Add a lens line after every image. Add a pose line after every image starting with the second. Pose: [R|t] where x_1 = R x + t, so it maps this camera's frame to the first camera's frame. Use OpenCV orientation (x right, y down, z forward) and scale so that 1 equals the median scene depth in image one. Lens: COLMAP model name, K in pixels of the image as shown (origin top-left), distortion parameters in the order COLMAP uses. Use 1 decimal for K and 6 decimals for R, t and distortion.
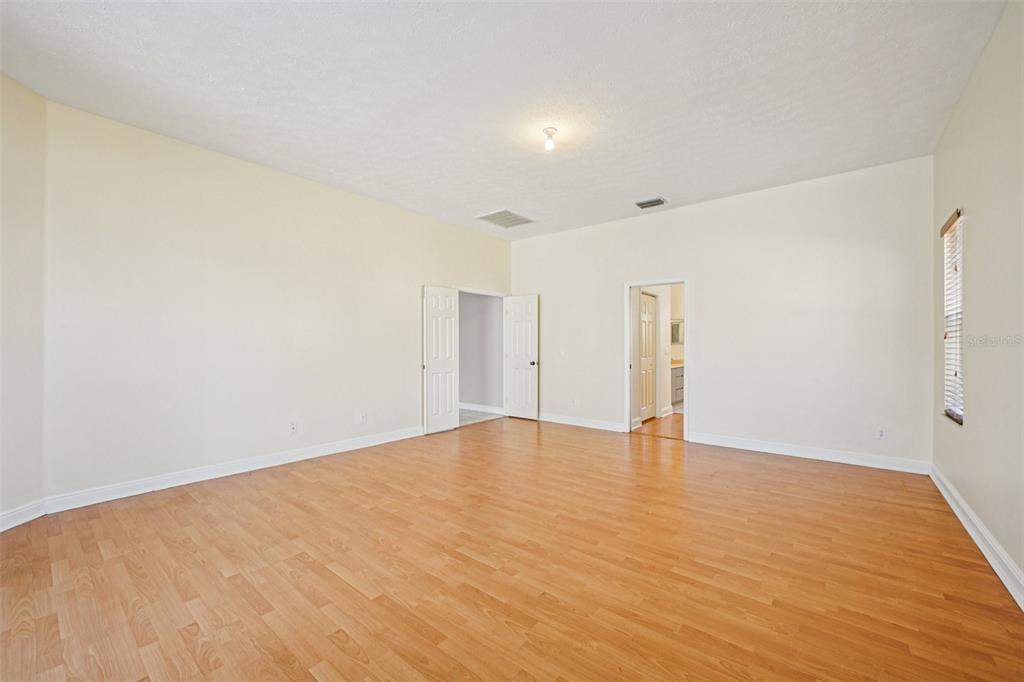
lens RADIAL K [[390.8, 0, 507.2], [0, 390.8, 342.5], [0, 0, 1]] dist [-0.002149, 0.000189]
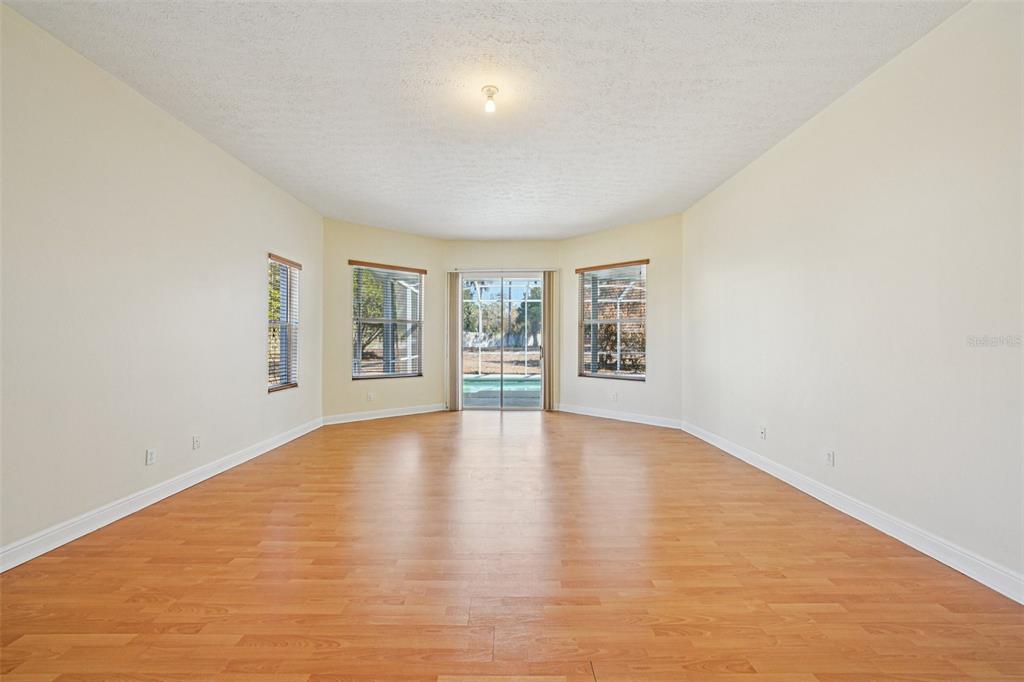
lens RADIAL K [[390.8, 0, 507.2], [0, 390.8, 342.5], [0, 0, 1]] dist [-0.002149, 0.000189]
pose [[-0.751370, 0.001084, -0.659881, 0.749327], [-0.001710, 0.999992, 0.003590, 0.009786], [0.659879, 0.003826, -0.751362, 1.936865]]
